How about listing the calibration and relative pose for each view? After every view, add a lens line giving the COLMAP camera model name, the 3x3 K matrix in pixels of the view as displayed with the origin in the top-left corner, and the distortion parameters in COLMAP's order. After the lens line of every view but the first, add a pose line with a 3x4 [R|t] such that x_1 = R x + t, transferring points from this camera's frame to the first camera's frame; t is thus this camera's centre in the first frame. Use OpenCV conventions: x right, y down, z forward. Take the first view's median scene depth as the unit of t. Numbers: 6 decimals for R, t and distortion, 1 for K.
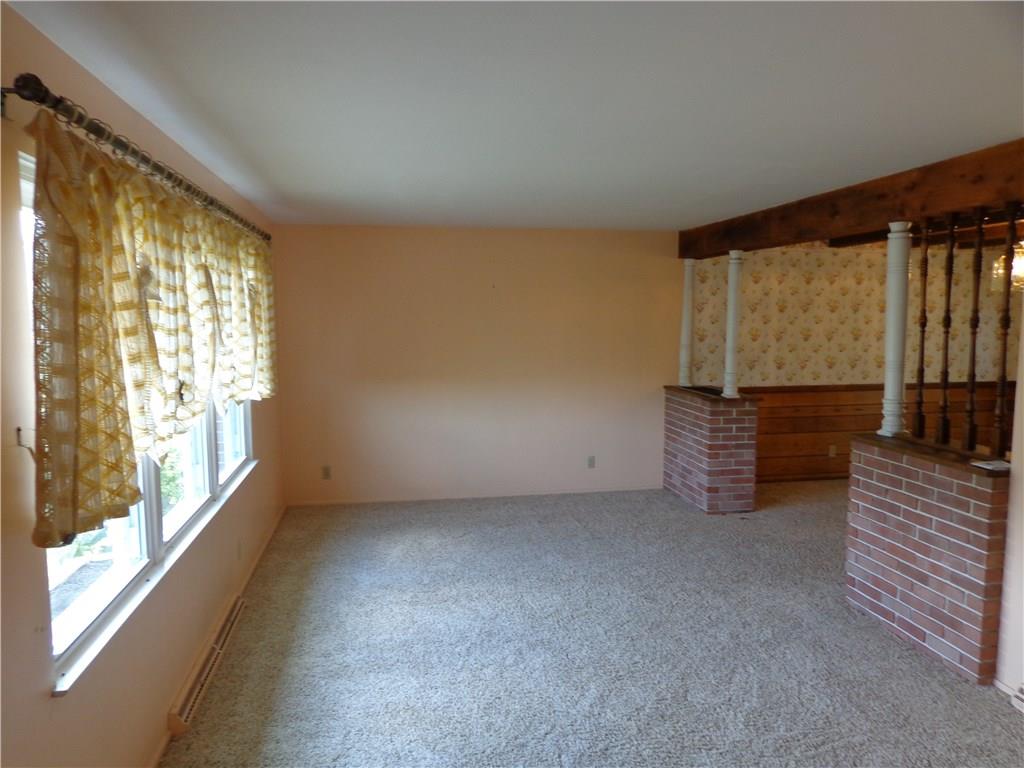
lens RADIAL K [[721.2, 0, 512.0], [0, 721.2, 384.0], [0, 0, 1]] dist [0.001423, 0.005269]
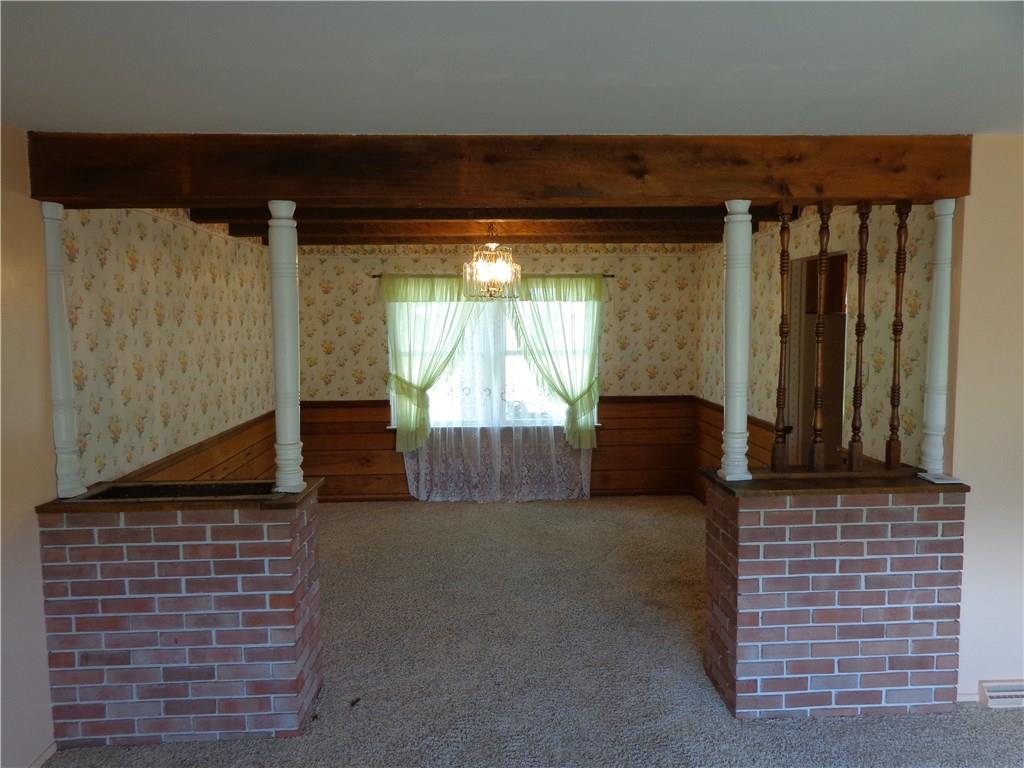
lens RADIAL K [[650.0, 0, 512.0], [0, 650.0, 384.0], [0, 0, 1]] dist [0.002003, 0.001582]
pose [[0.125863, -0.087290, 0.988200, -0.189274], [0.109874, 0.991220, 0.073563, -0.107700], [-0.985944, 0.099319, 0.134349, 1.144510]]
